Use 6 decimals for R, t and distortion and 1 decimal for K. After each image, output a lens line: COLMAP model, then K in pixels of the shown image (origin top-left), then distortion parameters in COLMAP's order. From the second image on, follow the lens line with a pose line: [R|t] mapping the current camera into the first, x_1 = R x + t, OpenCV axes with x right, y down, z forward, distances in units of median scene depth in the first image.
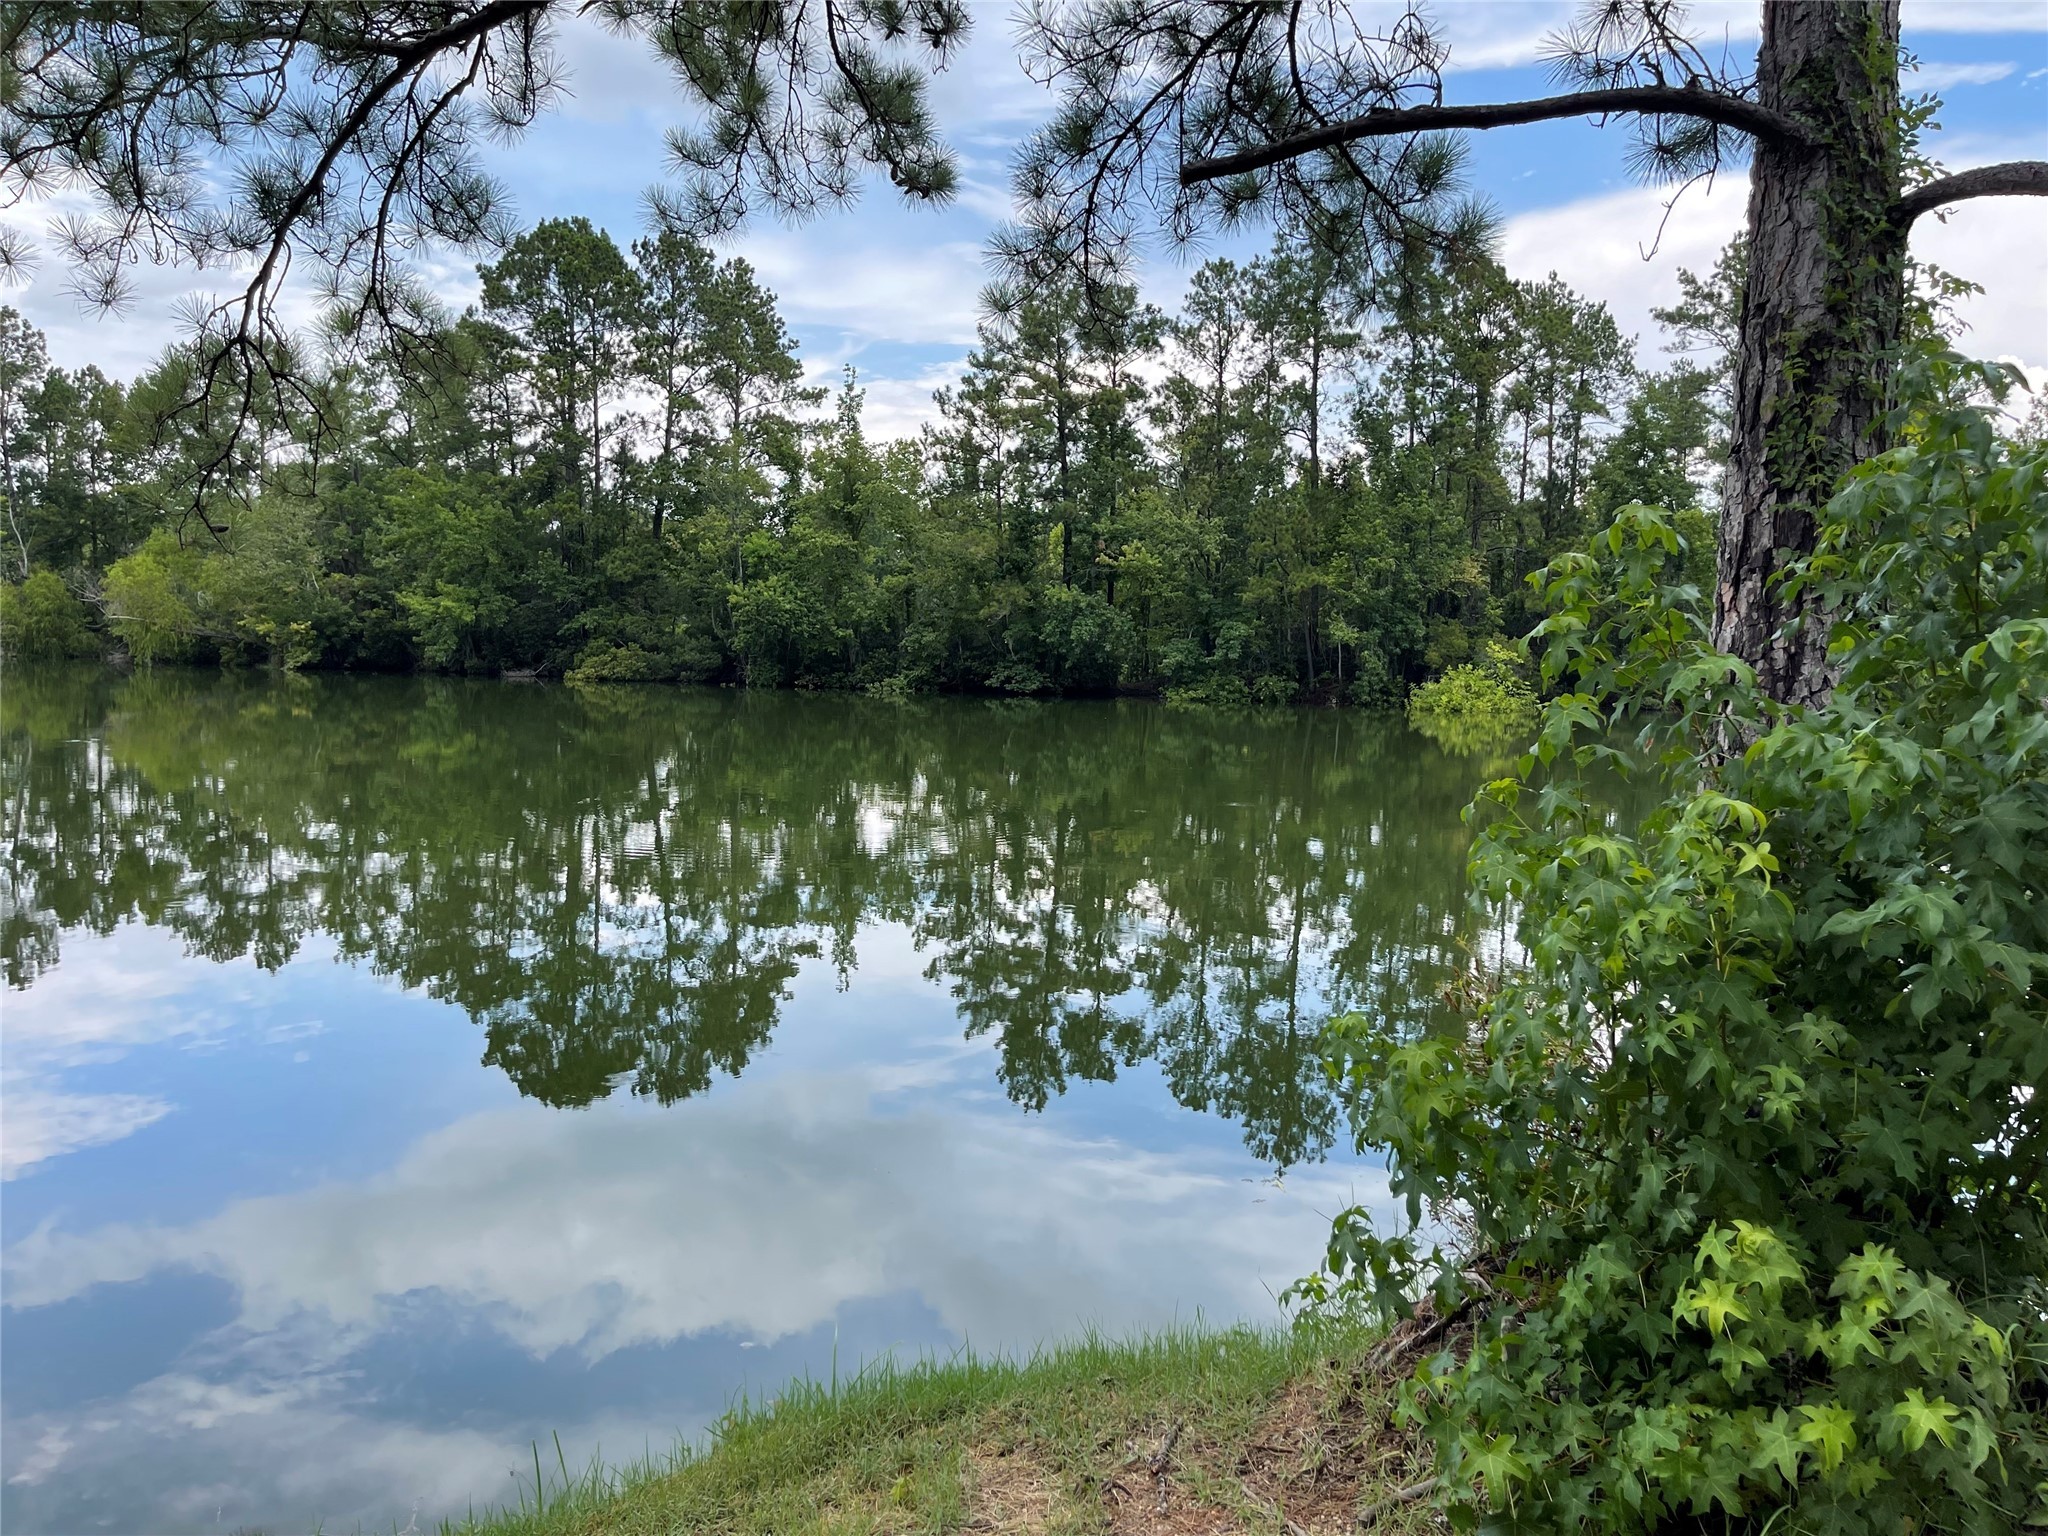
lens RADIAL K [[1560.6, 0, 1031.3], [0, 1560.6, 753.2], [0, 0, 1]] dist [0.097981, -0.134681]
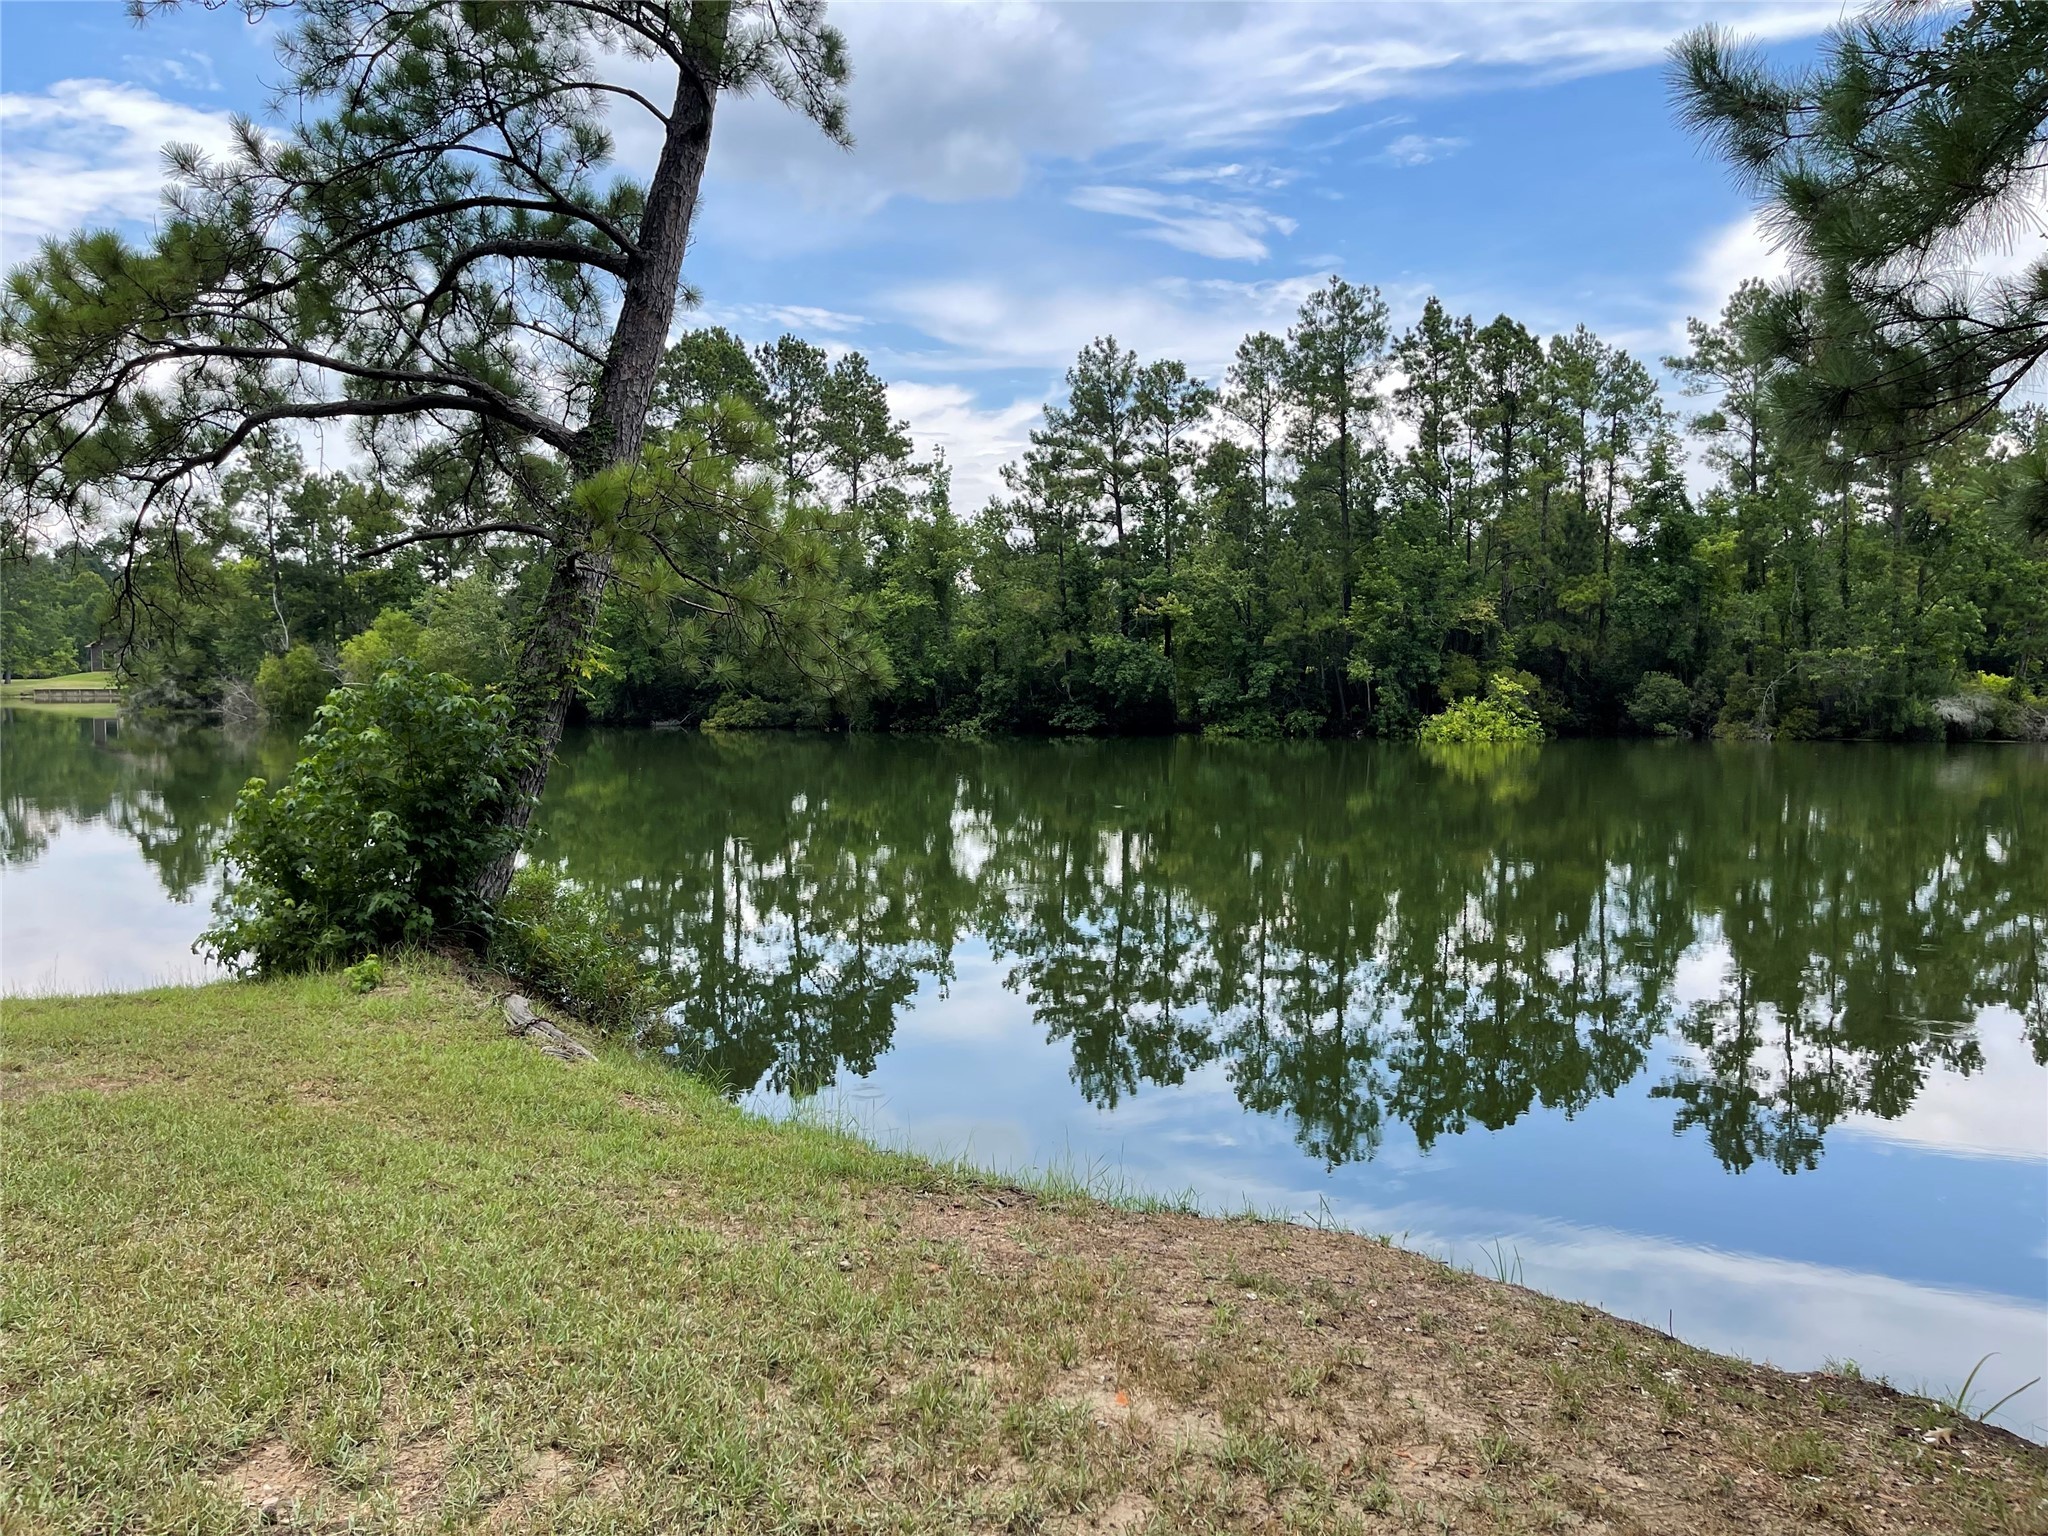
lens RADIAL K [[1581.5, 0, 1020.8], [0, 1581.5, 759.7], [0, 0, 1]] dist [0.110889, -0.132585]
pose [[0.985618, -0.017047, -0.168125, 0.133434], [0.013524, 0.999665, -0.022076, 0.005997], [0.168445, 0.019485, 0.985518, -0.115841]]
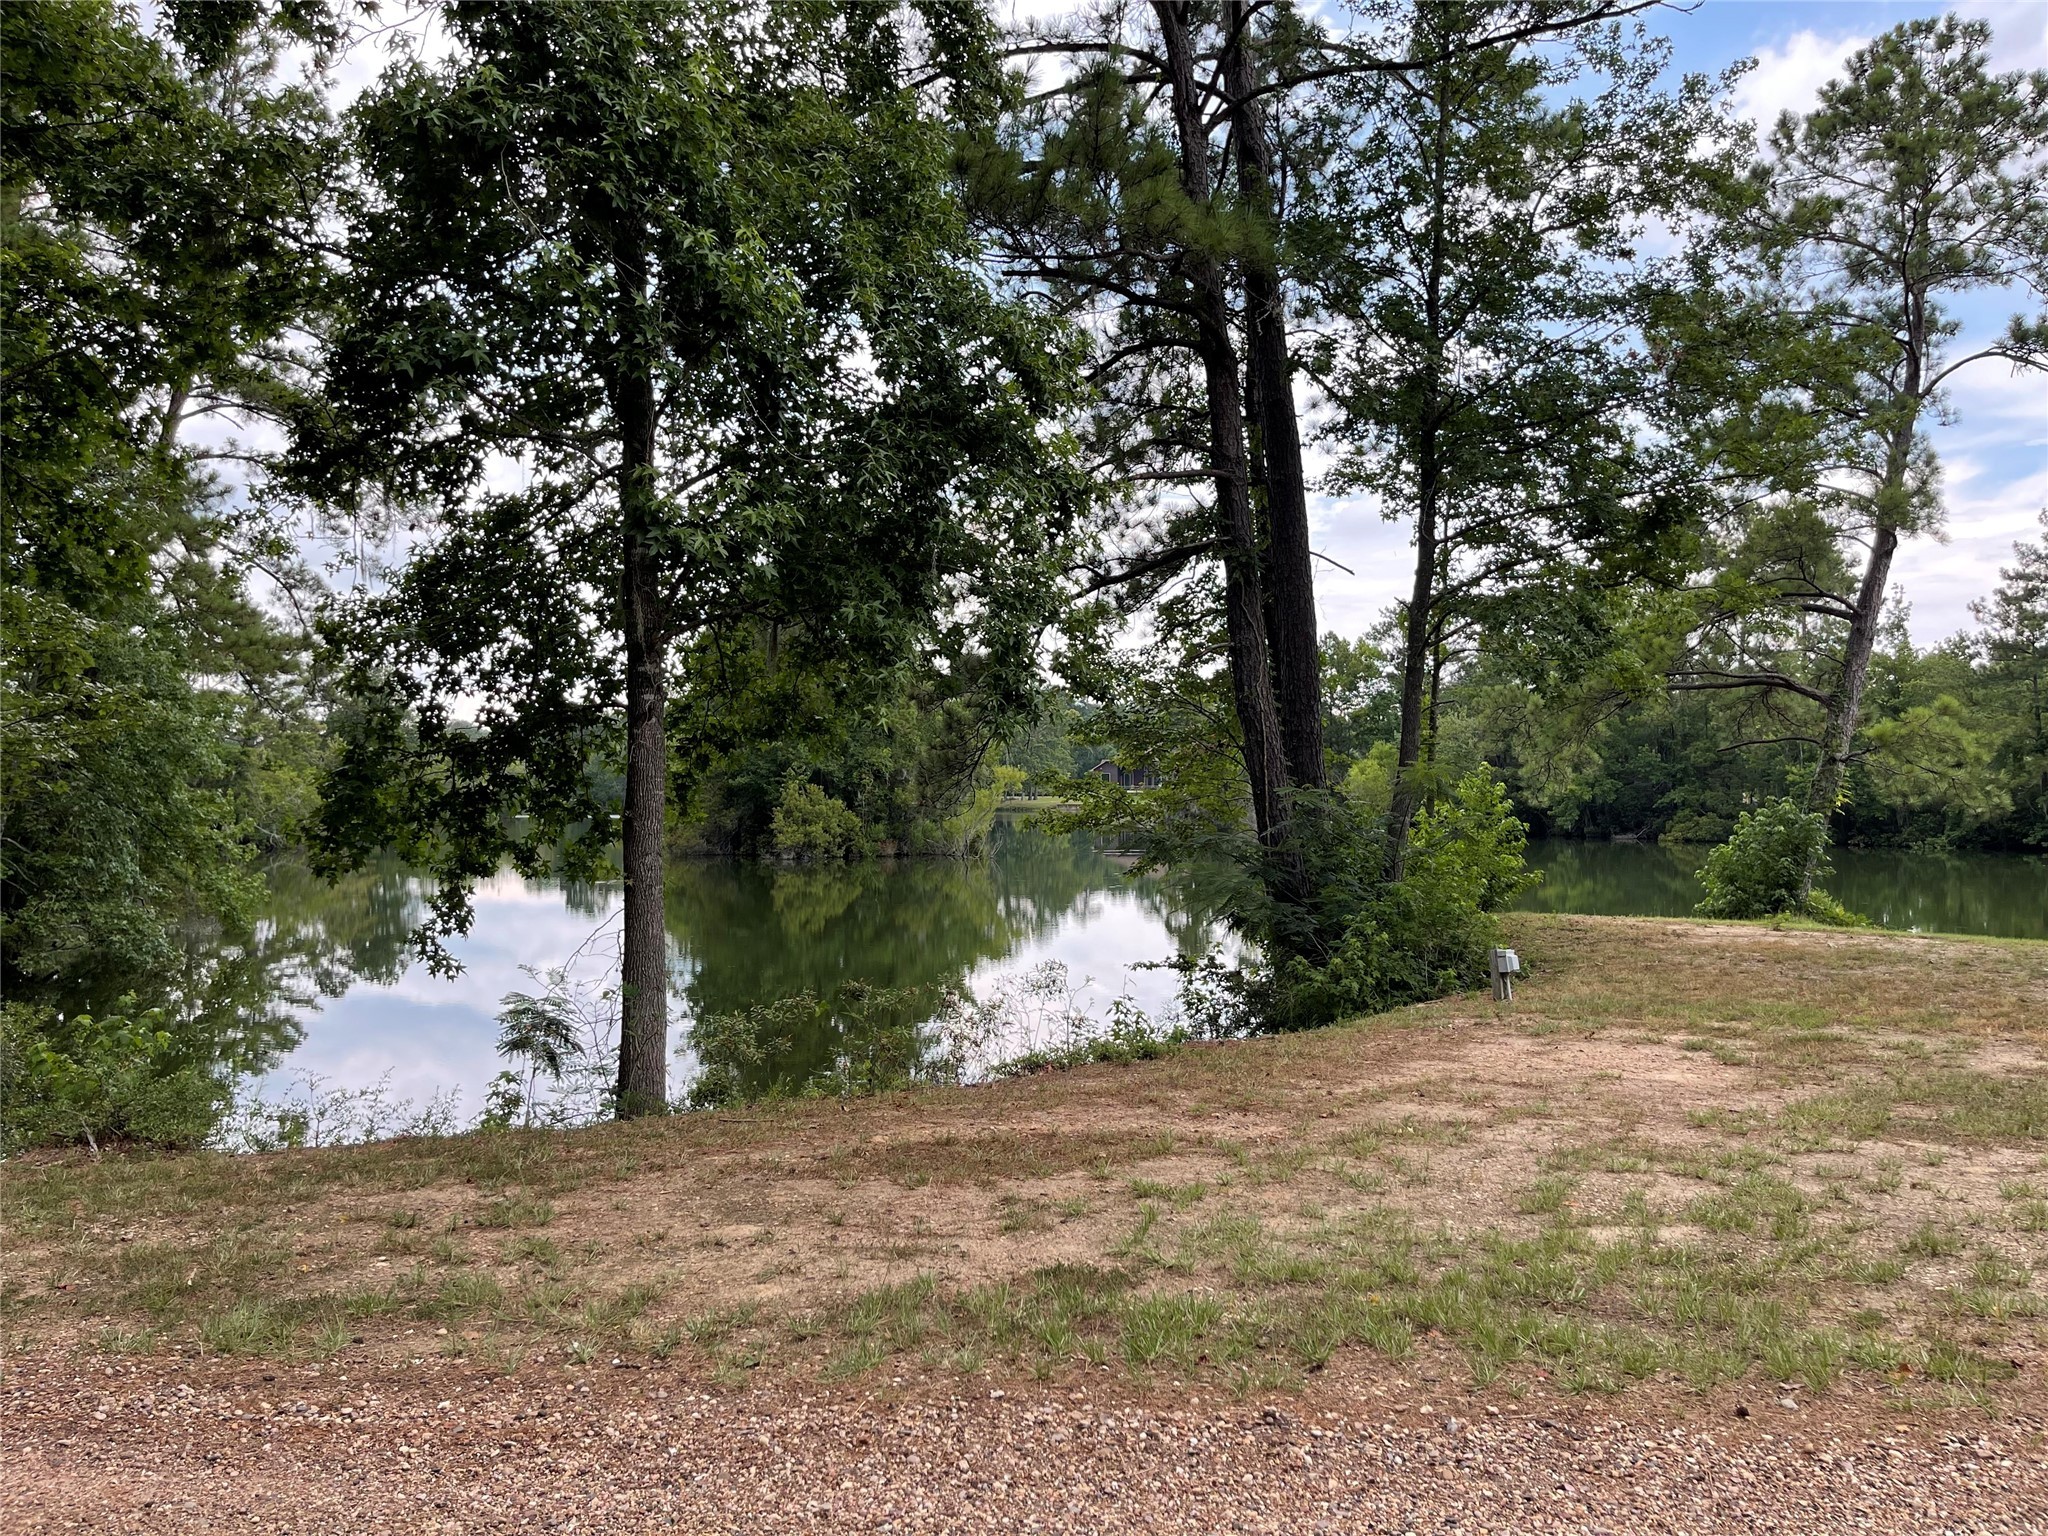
lens RADIAL K [[1592.6, 0, 1026.3], [0, 1592.6, 785.4], [0, 0, 1]] dist [0.102983, -0.131374]
pose [[0.778330, -0.028472, -0.627210, 0.147516], [-0.024519, 0.996831, -0.075678, 0.023348], [0.627377, 0.074281, 0.775165, -0.407148]]
